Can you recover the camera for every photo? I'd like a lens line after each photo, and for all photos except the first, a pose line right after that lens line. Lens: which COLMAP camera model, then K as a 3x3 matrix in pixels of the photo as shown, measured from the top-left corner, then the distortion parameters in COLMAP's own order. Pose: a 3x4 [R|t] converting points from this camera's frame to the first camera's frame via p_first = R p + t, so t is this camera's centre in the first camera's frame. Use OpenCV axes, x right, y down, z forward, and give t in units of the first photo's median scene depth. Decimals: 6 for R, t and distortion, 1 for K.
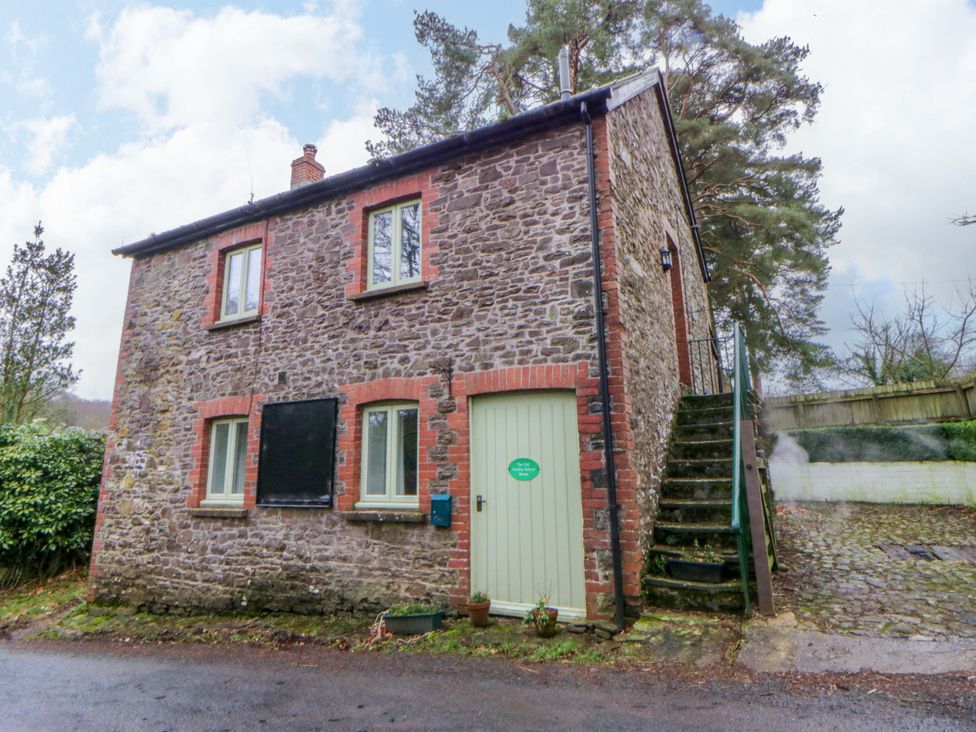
lens RADIAL K [[508.8, 0, 496.6], [0, 508.8, 348.5], [0, 0, 1]] dist [-0.005094, -0.002461]
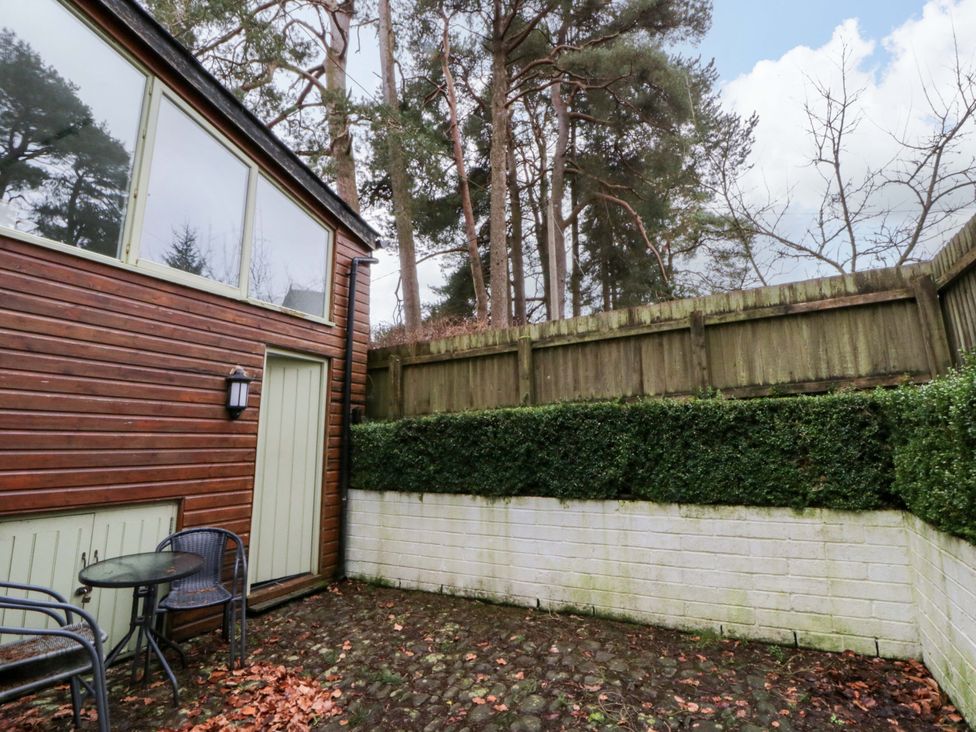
lens RADIAL K [[466.7, 0, 488.0], [0, 466.7, 366.0], [0, 0, 1]] dist [-0.003514, -0.000936]
pose [[0.999747, 0.013288, 0.018131, 0.599765], [-0.014032, 0.999038, 0.041538, 0.117448], [-0.017561, -0.041782, 0.998972, 0.673335]]
